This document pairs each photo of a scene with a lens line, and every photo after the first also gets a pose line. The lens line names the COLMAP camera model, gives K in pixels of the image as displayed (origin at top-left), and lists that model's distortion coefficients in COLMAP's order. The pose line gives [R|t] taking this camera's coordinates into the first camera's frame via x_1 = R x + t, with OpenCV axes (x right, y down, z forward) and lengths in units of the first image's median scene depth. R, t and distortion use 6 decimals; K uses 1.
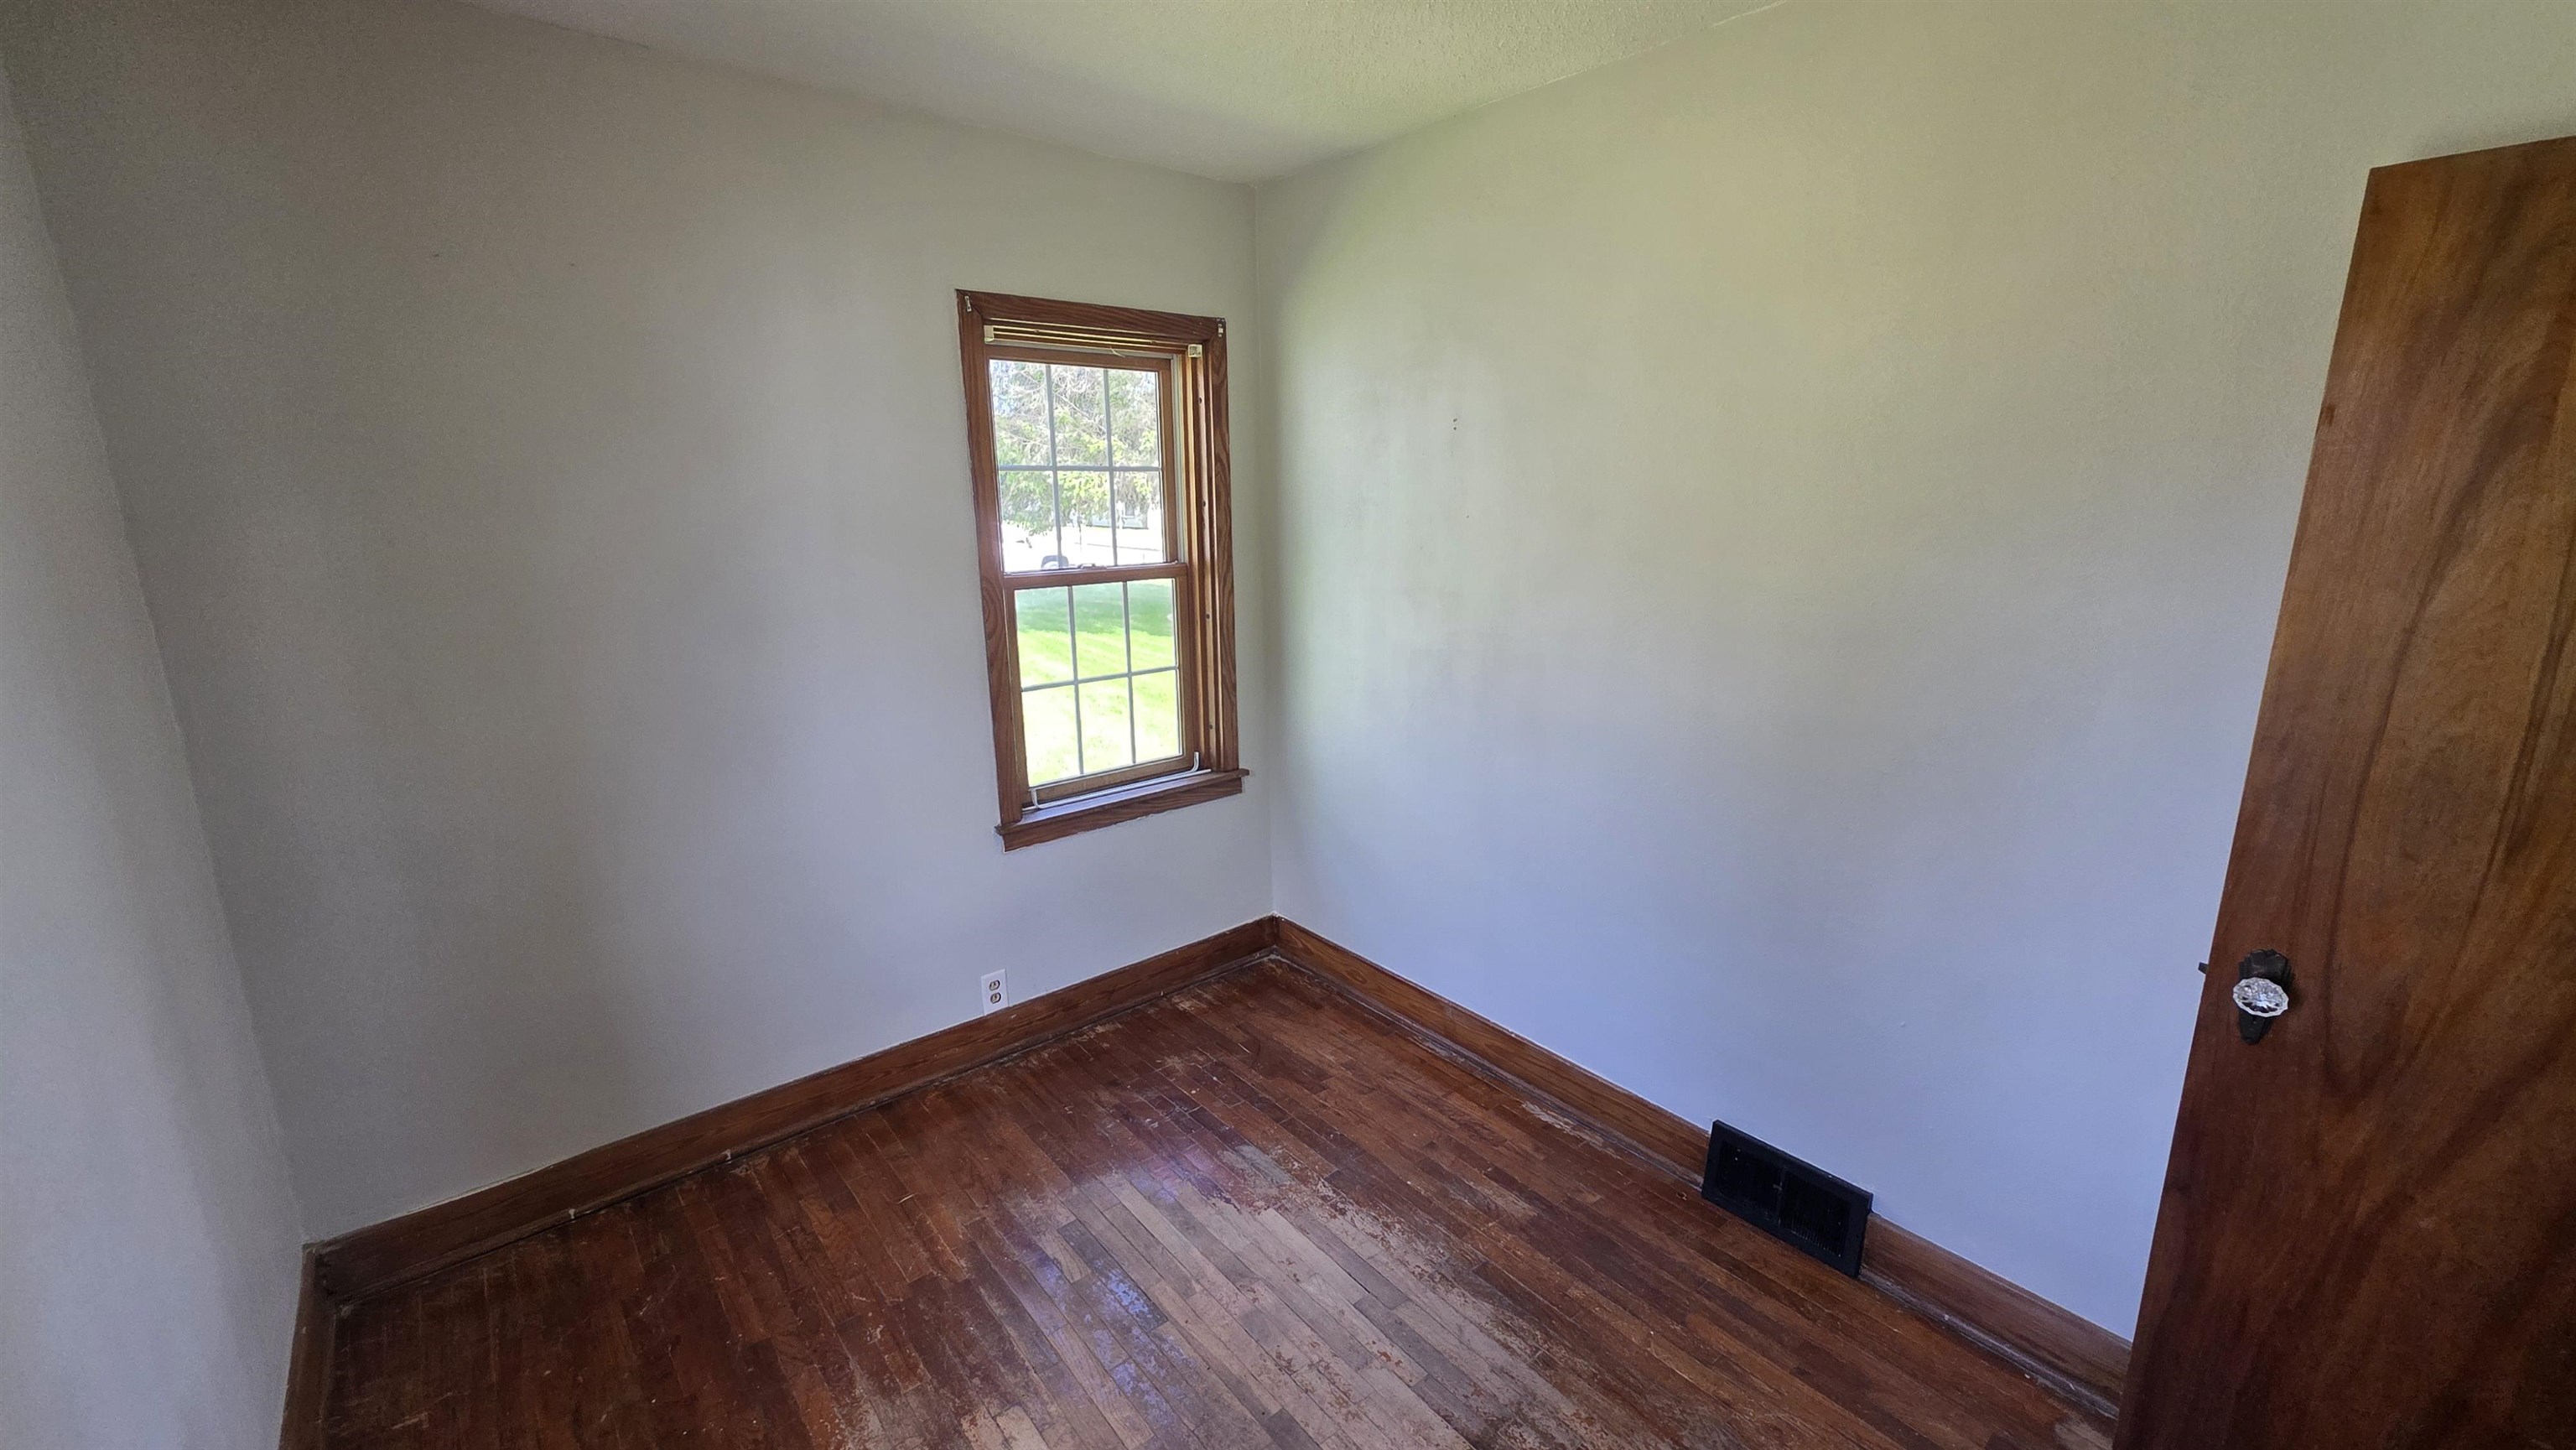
lens RADIAL K [[1022.3, 0, 1286.5], [0, 1022.3, 718.7], [0, 0, 1]] dist [0.003152, -0.000077]
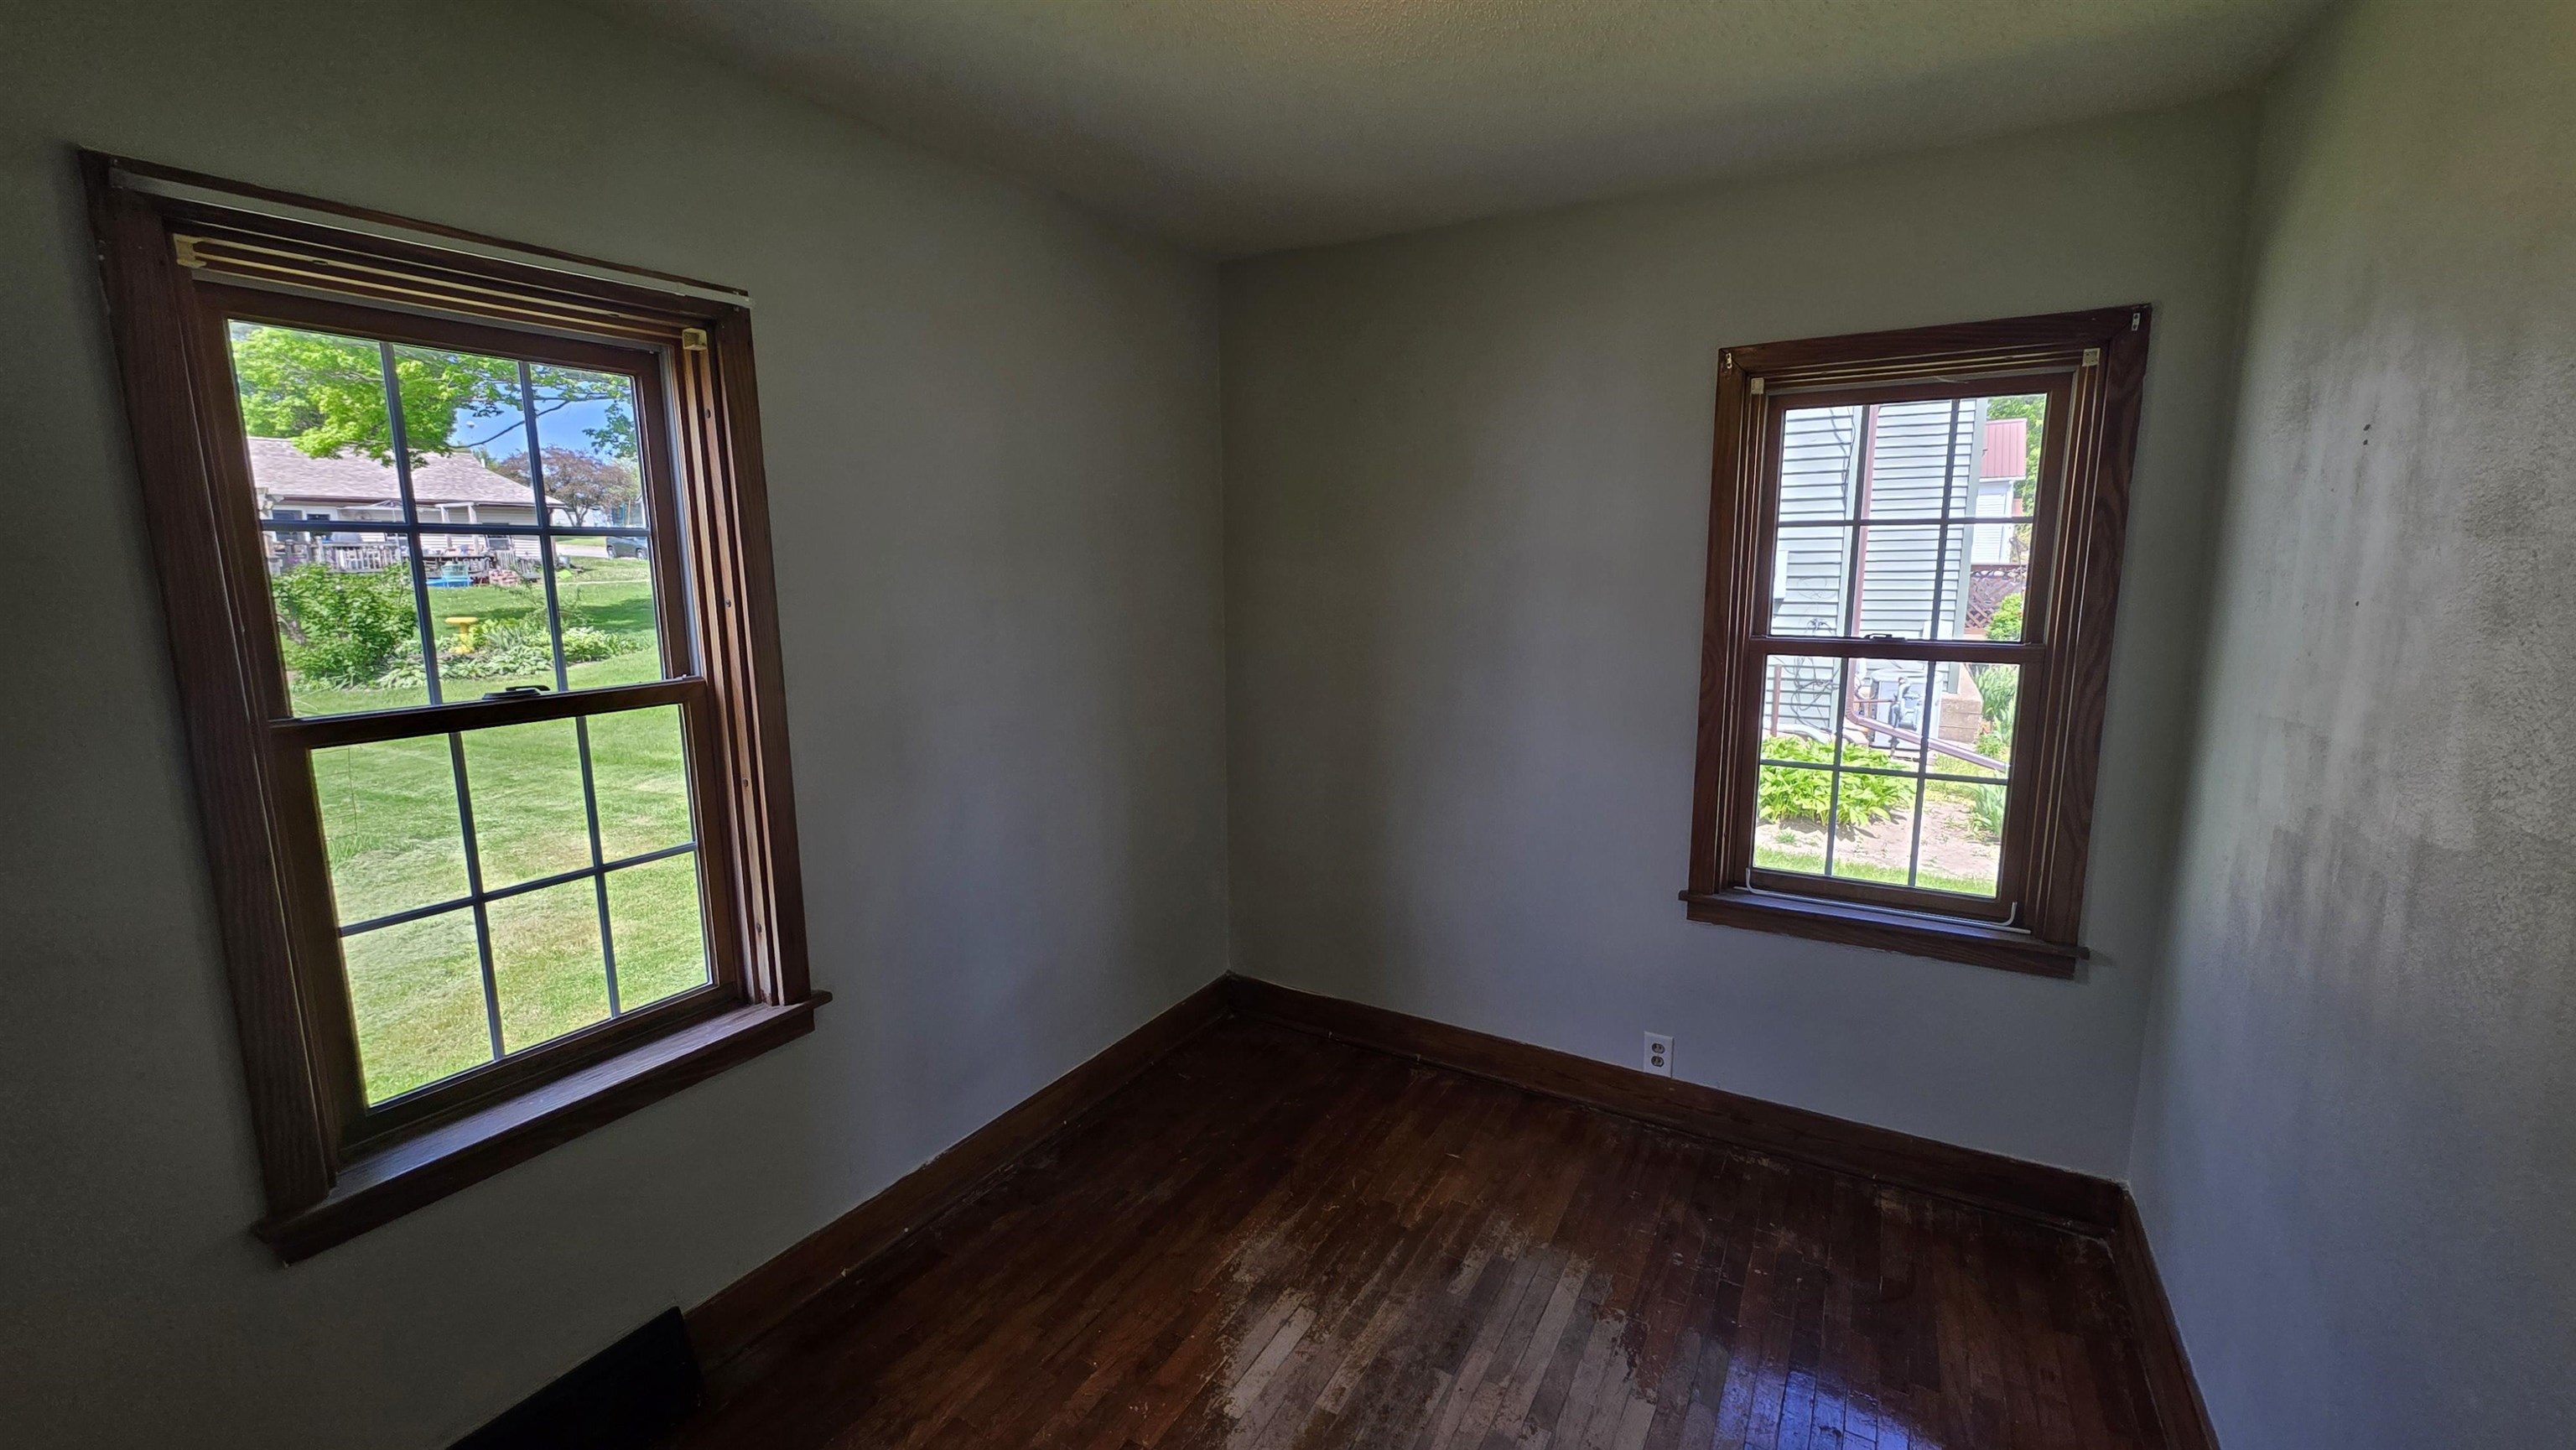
lens RADIAL K [[1022.3, 0, 1286.5], [0, 1022.3, 718.7], [0, 0, 1]] dist [0.003152, -0.000077]
pose [[0.346203, 0.161930, -0.924079, 0.462639], [-0.202654, 0.974644, 0.094867, -0.070256], [0.916010, 0.154425, 0.370241, 0.272754]]
